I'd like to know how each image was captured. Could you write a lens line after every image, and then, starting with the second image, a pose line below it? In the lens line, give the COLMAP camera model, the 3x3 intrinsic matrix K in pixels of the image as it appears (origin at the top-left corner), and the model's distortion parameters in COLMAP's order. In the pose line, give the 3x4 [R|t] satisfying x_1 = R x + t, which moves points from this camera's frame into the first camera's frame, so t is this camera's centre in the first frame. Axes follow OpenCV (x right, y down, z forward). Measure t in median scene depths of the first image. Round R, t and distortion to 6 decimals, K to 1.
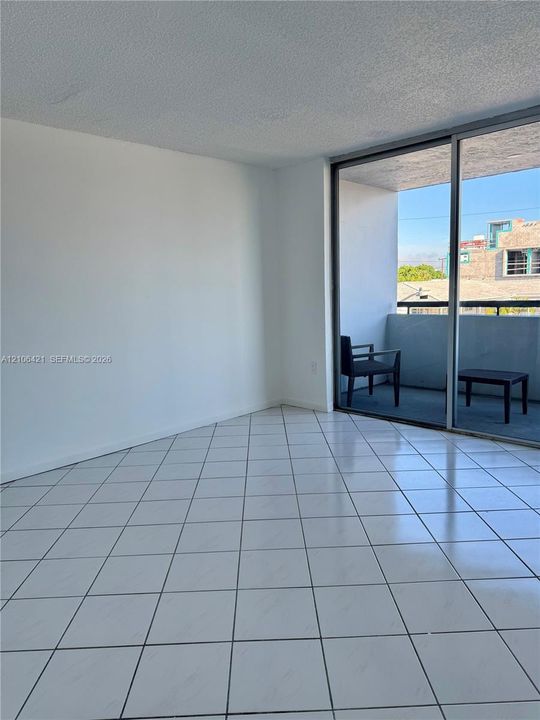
lens RADIAL K [[513.7, 0, 269.2], [0, 513.7, 356.4], [0, 0, 1]] dist [0.176610, -0.207192]
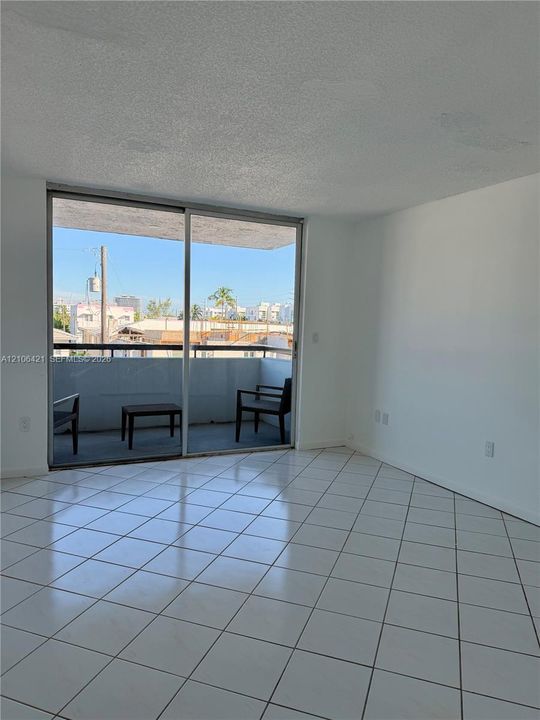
lens RADIAL K [[503.1, 0, 278.8], [0, 503.1, 369.1], [0, 0, 1]] dist [0.046721, 0.000073]
pose [[0.338913, -0.043354, 0.939818, -0.596121], [0.089557, 0.995888, 0.013644, -0.046536], [-0.936545, 0.079544, 0.341402, 0.392512]]
